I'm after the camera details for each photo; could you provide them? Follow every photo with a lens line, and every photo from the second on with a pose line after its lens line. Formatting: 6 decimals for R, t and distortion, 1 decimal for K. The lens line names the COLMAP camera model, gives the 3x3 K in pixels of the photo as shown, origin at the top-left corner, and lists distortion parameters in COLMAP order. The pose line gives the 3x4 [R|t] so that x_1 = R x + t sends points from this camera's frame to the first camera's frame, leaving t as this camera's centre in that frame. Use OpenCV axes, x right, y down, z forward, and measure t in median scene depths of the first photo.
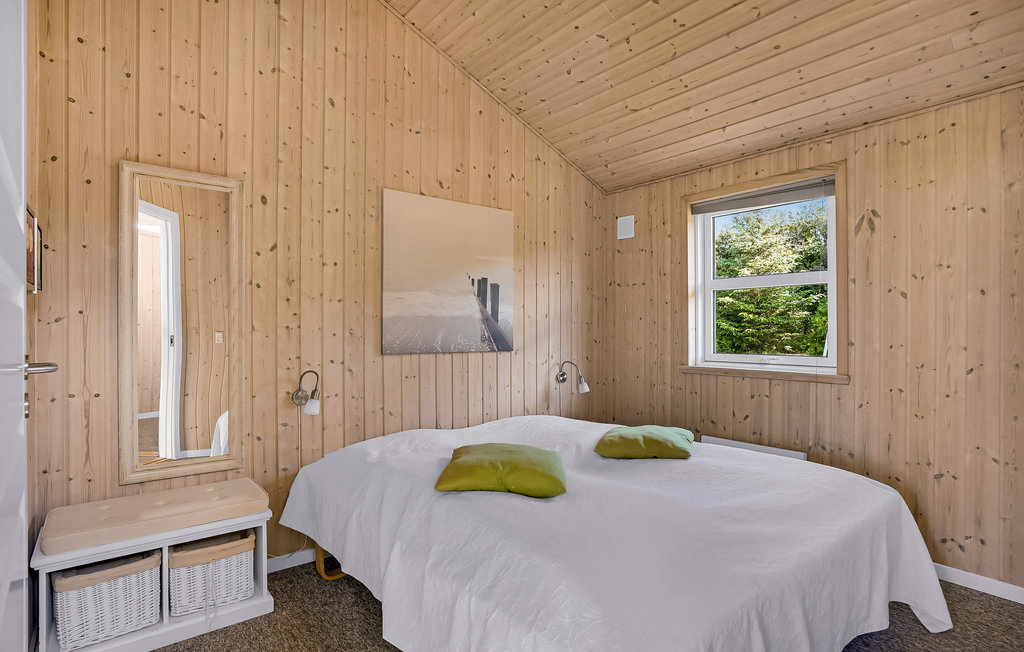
lens RADIAL K [[508.3, 0, 516.5], [0, 508.3, 325.1], [0, 0, 1]] dist [-0.007385, 0.000494]
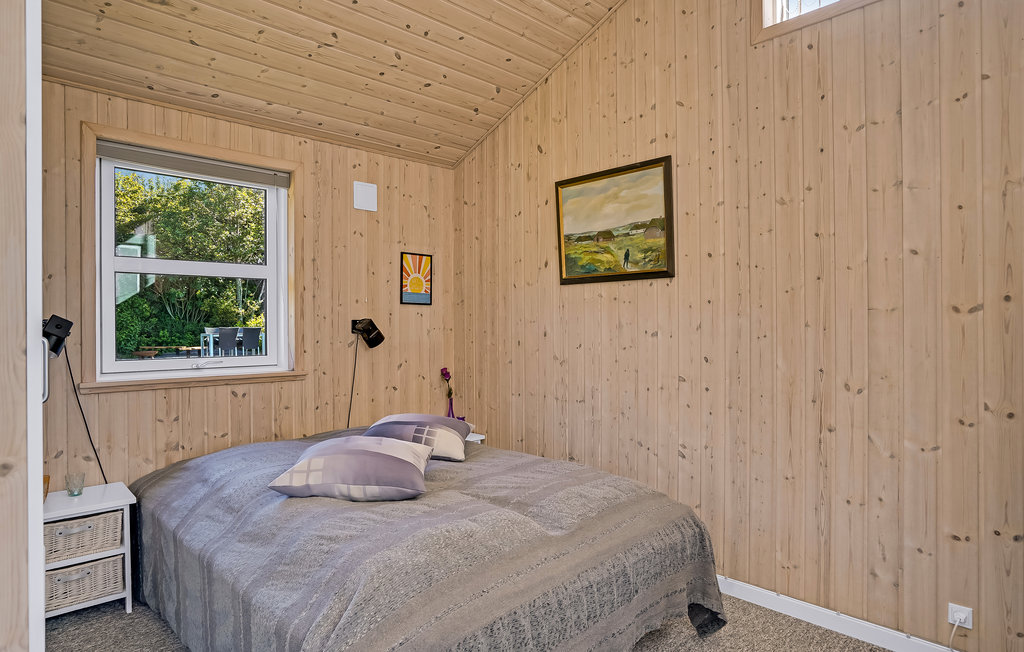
lens RADIAL K [[569.3, 0, 514.7], [0, 569.3, 323.3], [0, 0, 1]] dist [-0.027834, 0.000279]
pose [[-0.092148, 0.002410, 0.995742, -0.558059], [0.003254, 0.999992, -0.002120, 0.008666], [-0.995740, 0.003045, -0.092156, 0.691698]]
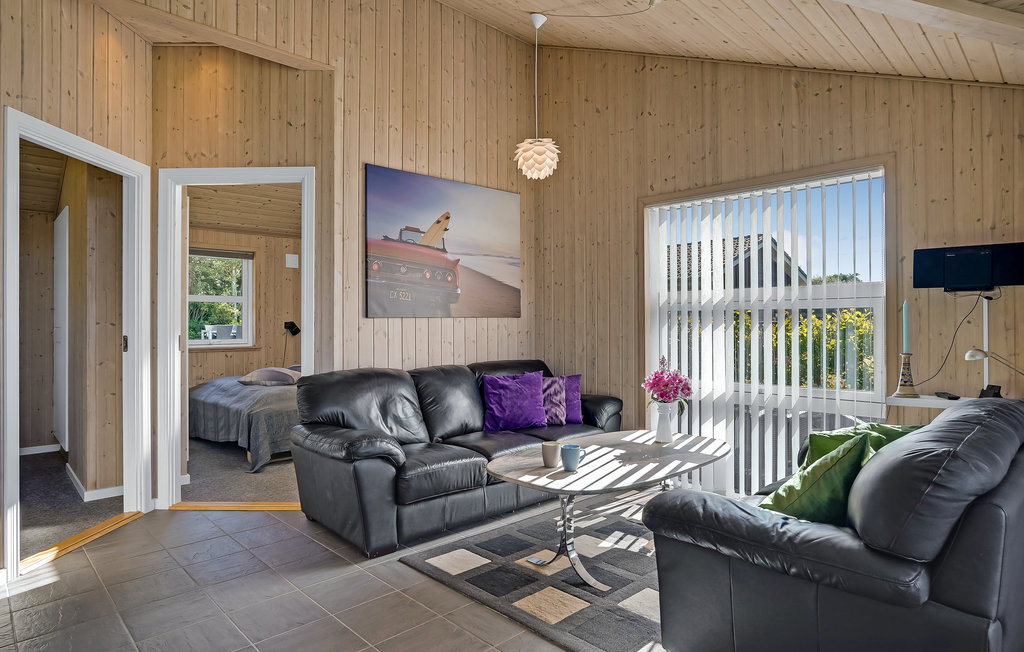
lens RADIAL K [[569.3, 0, 512.2], [0, 569.3, 323.0], [0, 0, 1]] dist [-0.027834, 0.000279]
pose [[-0.093944, 0.001371, 0.995577, -2.020944], [-0.003811, 0.999991, -0.001736, 0.001951], [-0.995570, -0.003957, -0.093938, 0.111142]]
